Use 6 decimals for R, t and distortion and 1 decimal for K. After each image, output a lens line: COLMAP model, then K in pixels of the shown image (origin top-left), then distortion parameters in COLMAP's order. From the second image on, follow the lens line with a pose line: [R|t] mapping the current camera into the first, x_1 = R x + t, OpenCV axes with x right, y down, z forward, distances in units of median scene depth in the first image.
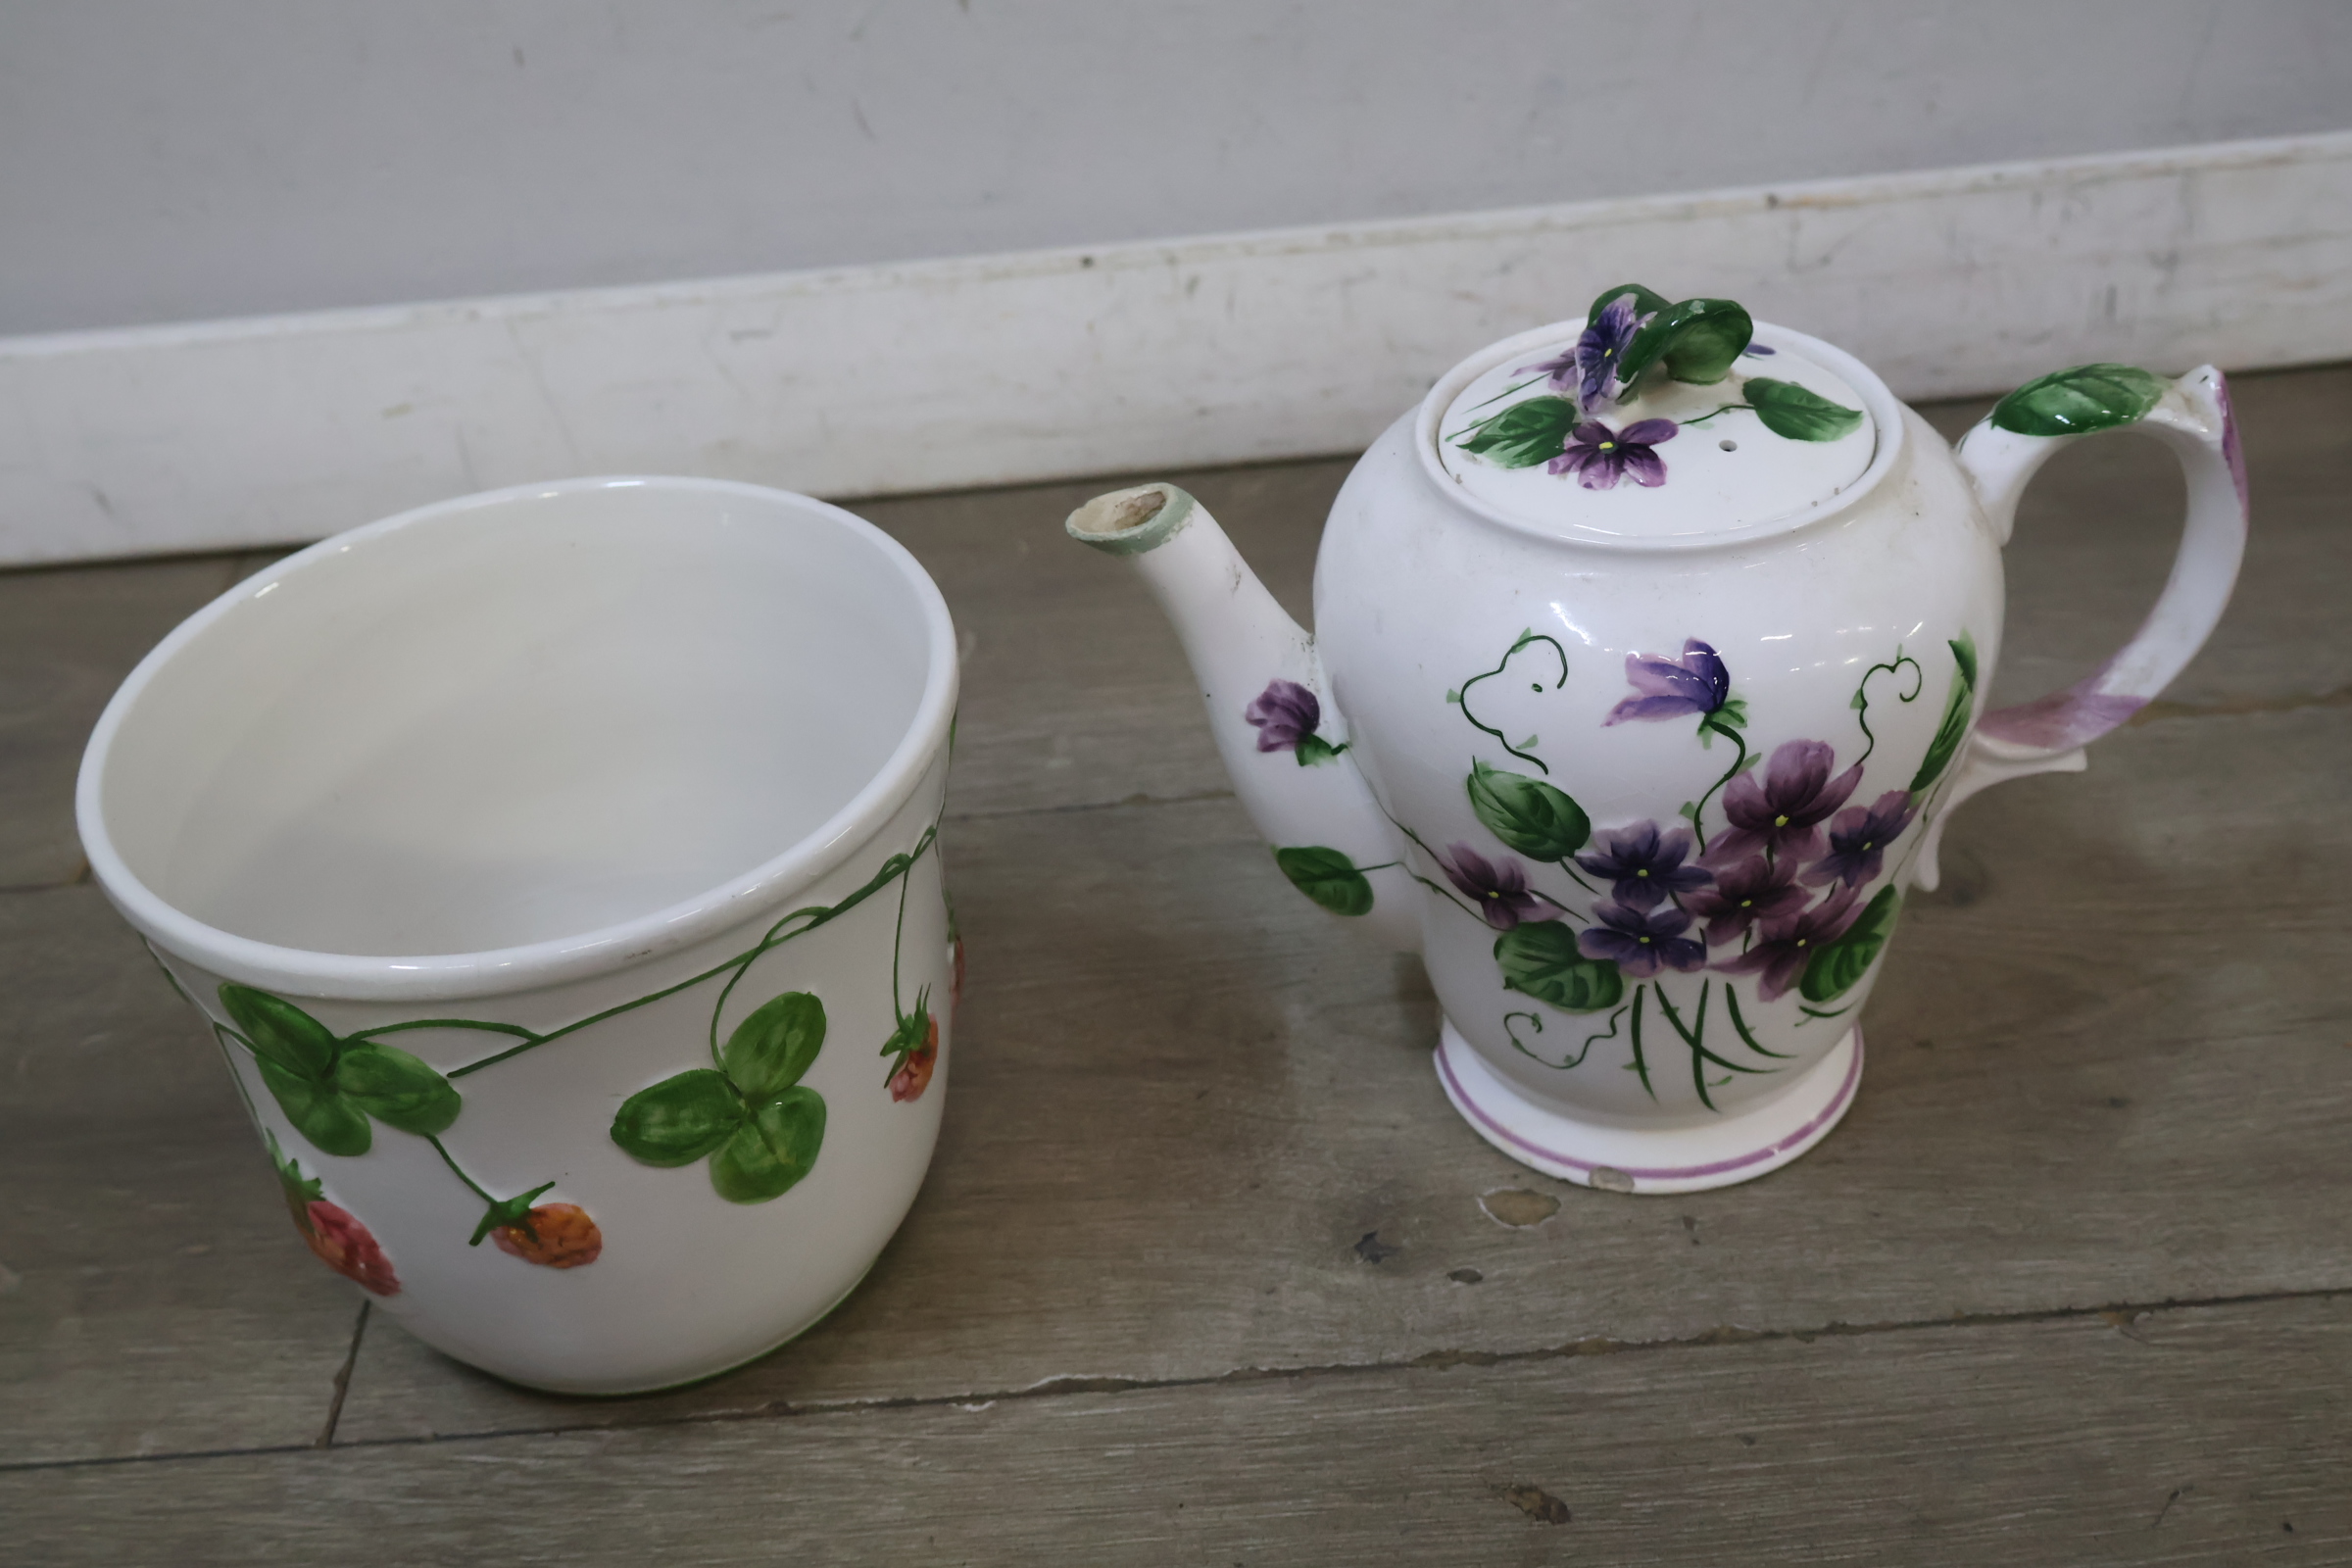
lens RADIAL K [[2895.8, 0, 1193.8], [0, 2895.8, 809.5], [0, 0, 1]] dist [0.023709, 0.000000]
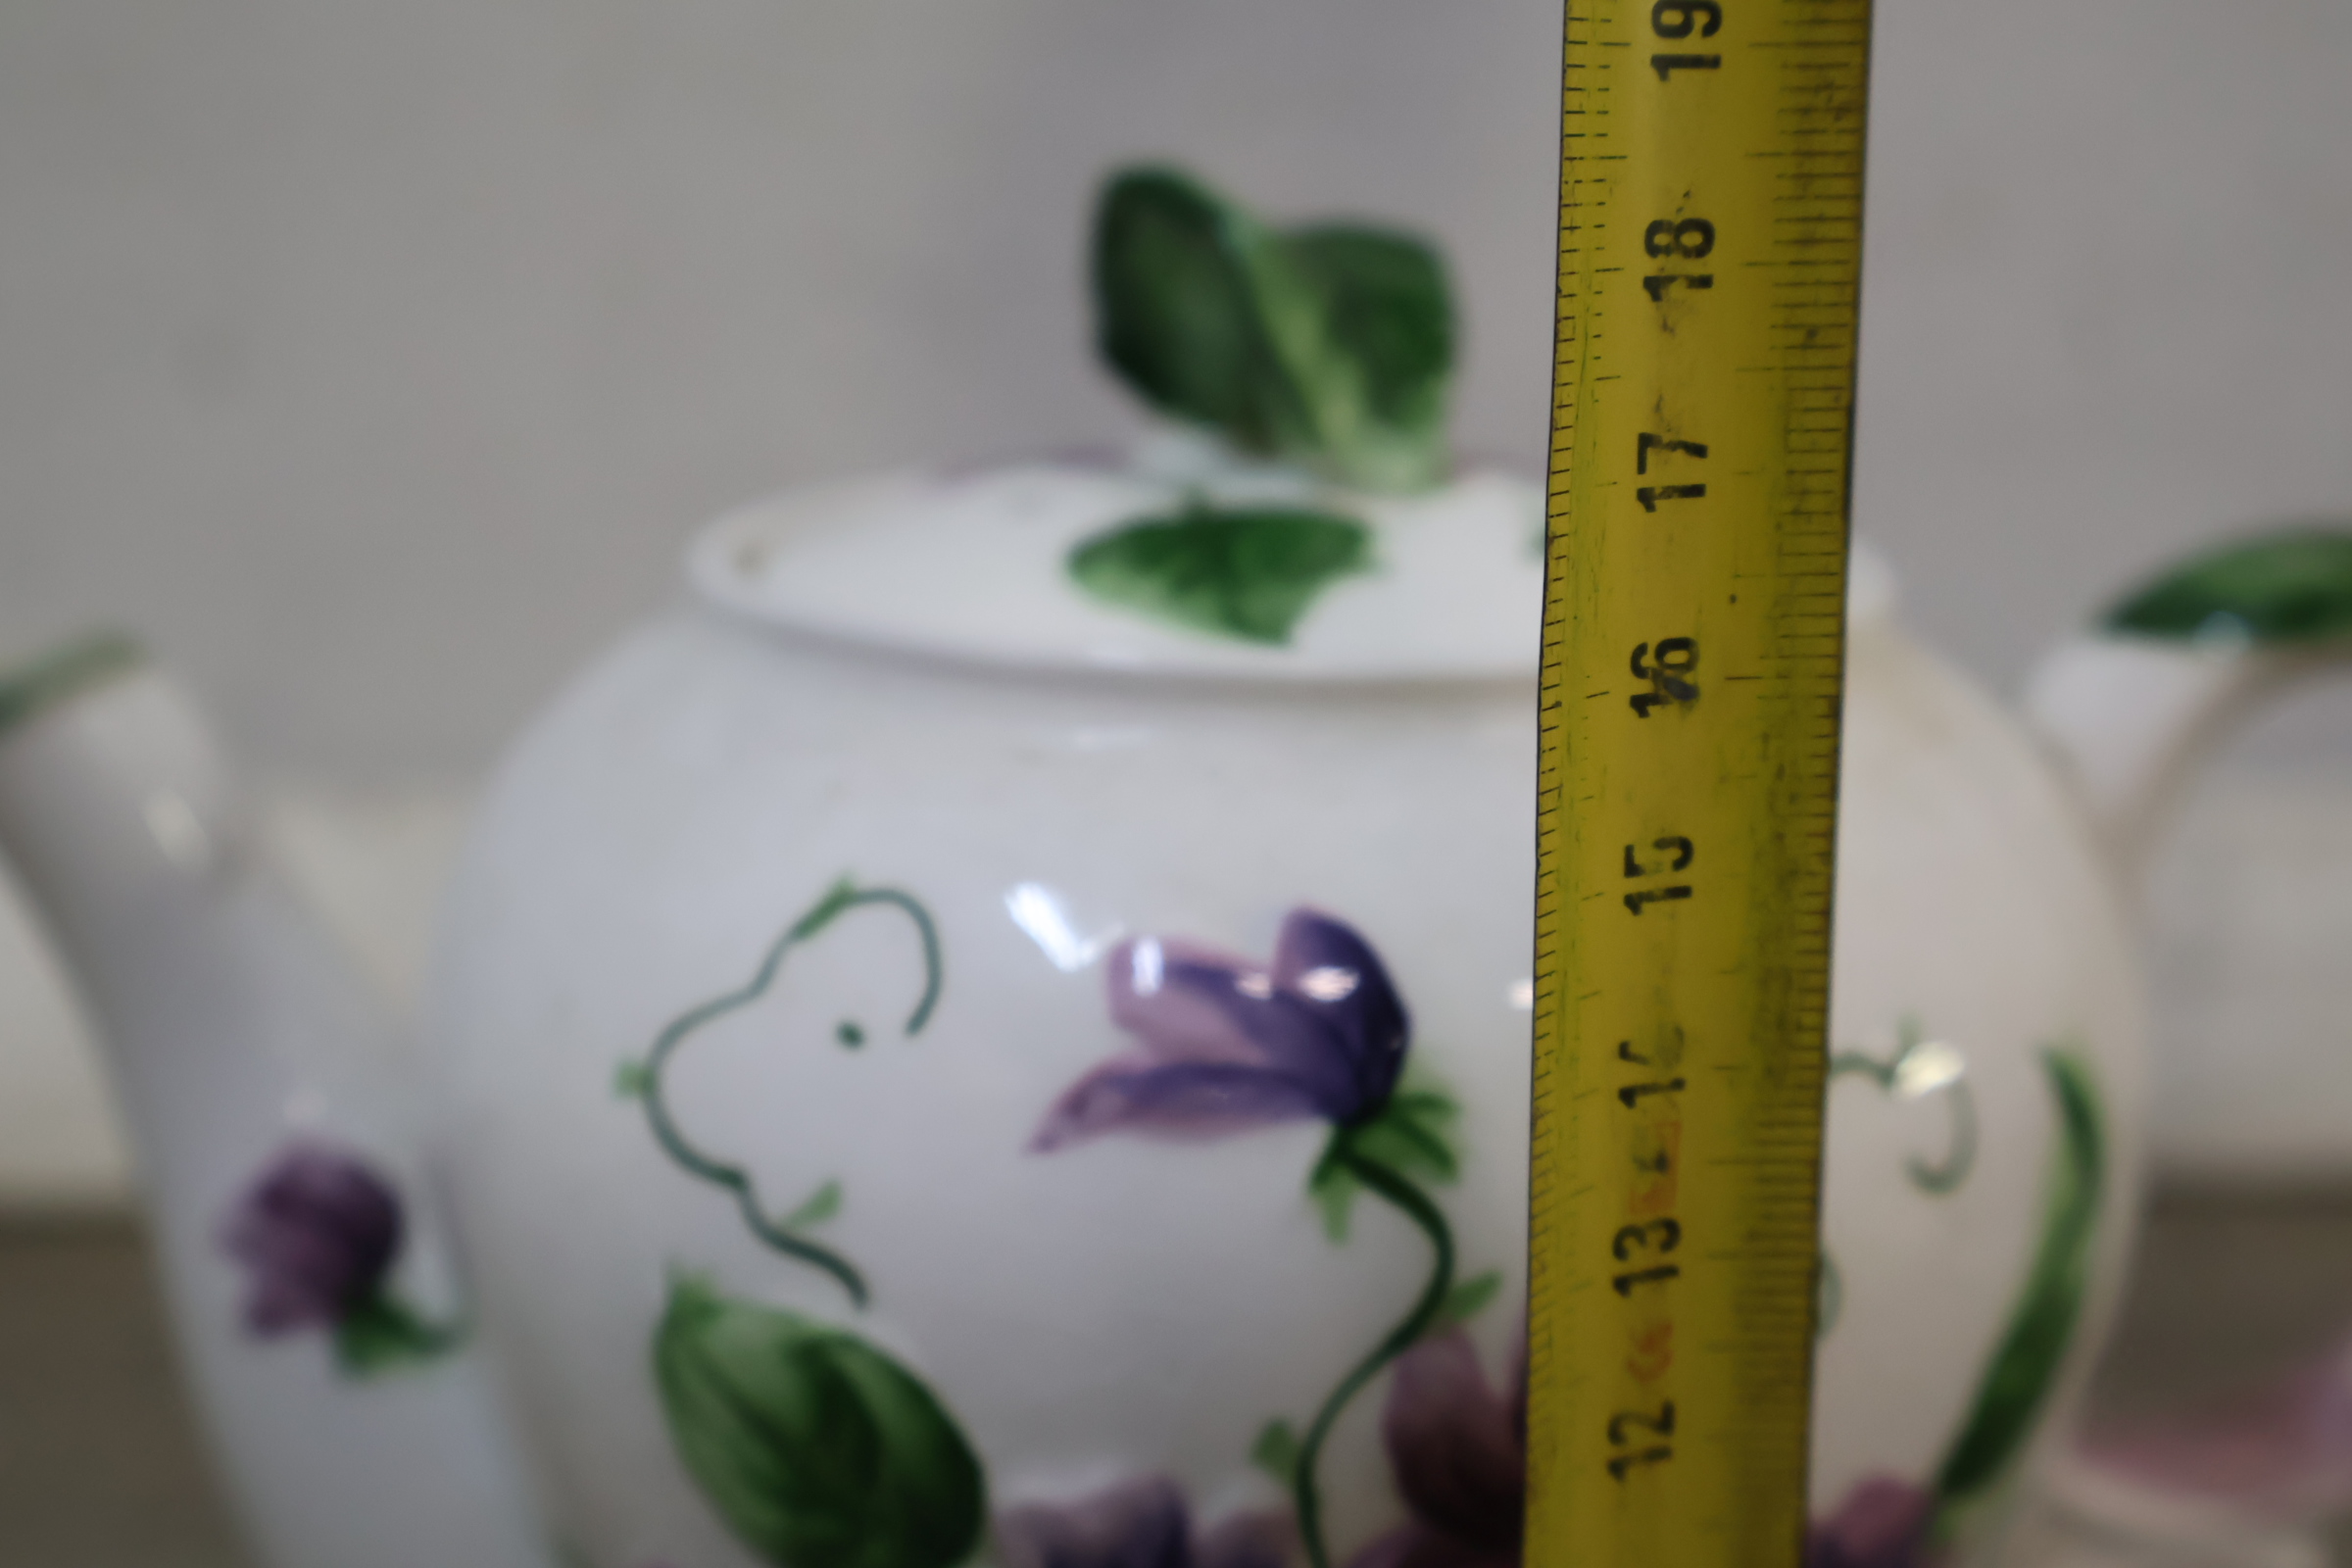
lens RADIAL K [[2895.8, 0, 1182.5], [0, 2895.8, 766.4], [0, 0, 1]] dist [0.023709, 0.000000]
pose [[0.995527, 0.090620, 0.026711, 0.137055], [-0.073698, 0.921813, -0.380564, 0.051416], [-0.059110, 0.376893, 0.924369, 0.636713]]
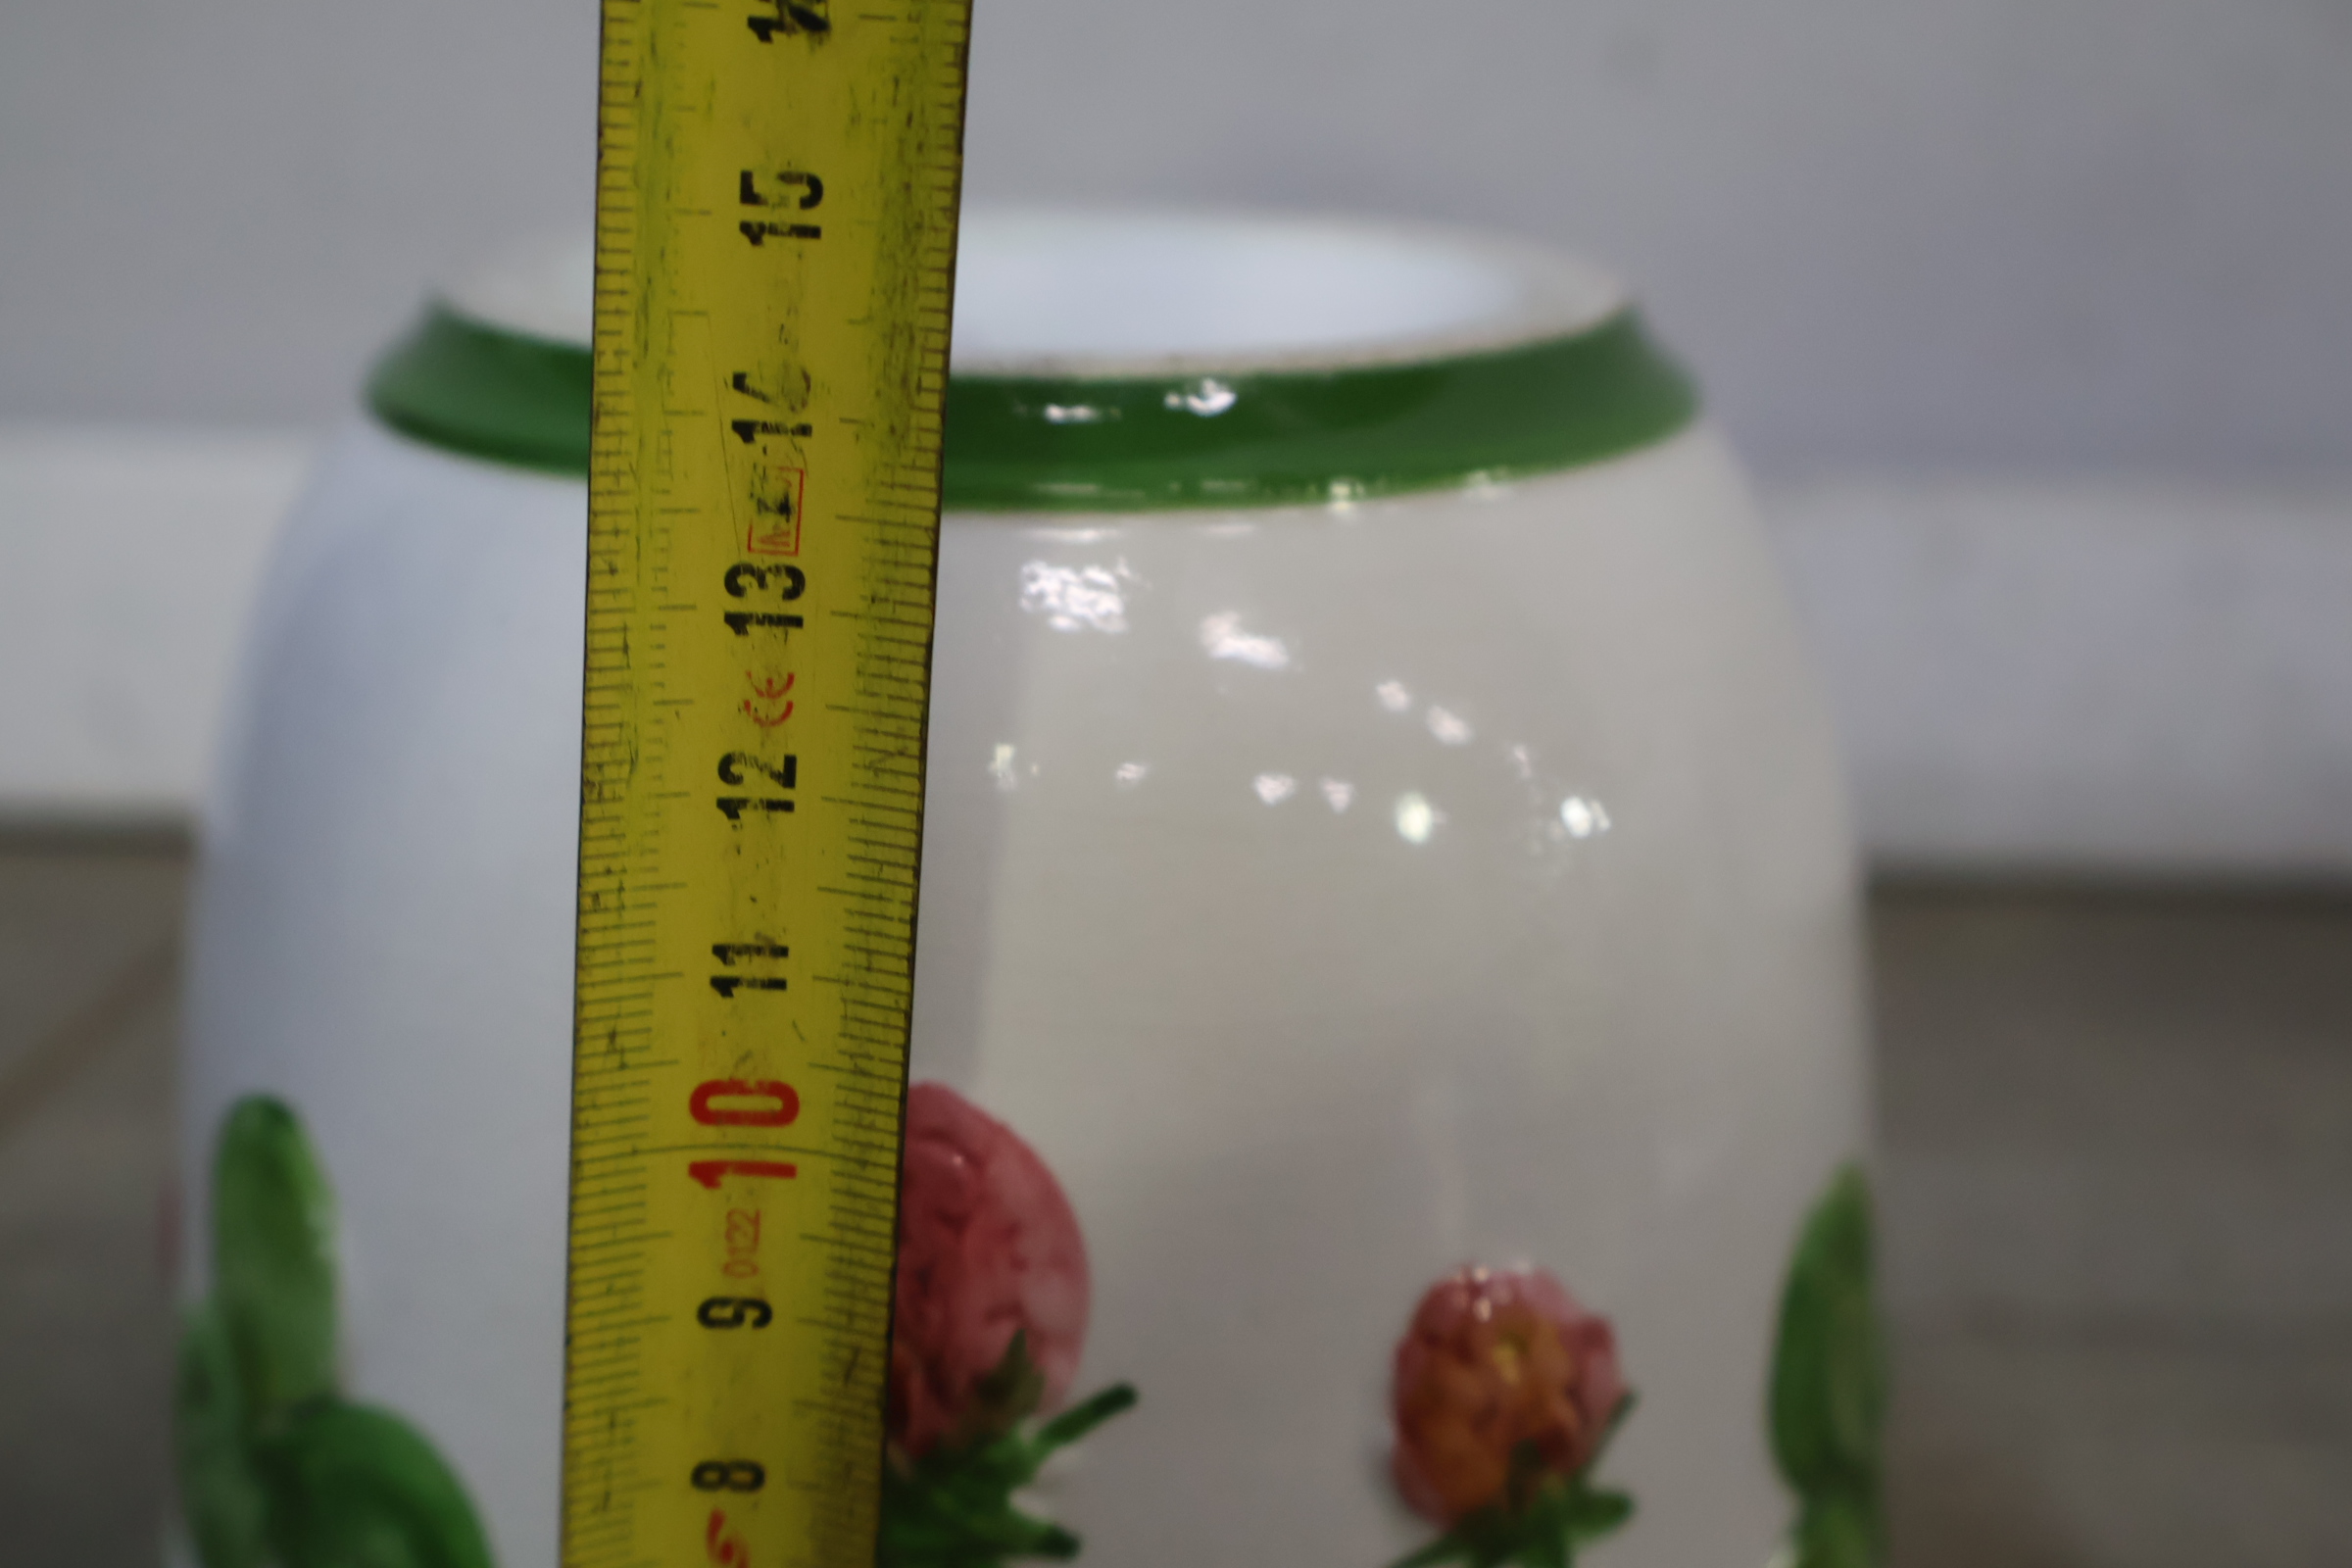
lens RADIAL K [[2895.8, 0, 1171.0], [0, 2895.8, 798.5], [0, 0, 1]] dist [0.023709, 0.000000]
pose [[0.929946, 0.243130, -0.275842, 0.339709], [-0.322492, 0.899682, -0.294228, 0.077366], [0.176634, 0.362573, 0.915064, 0.666817]]
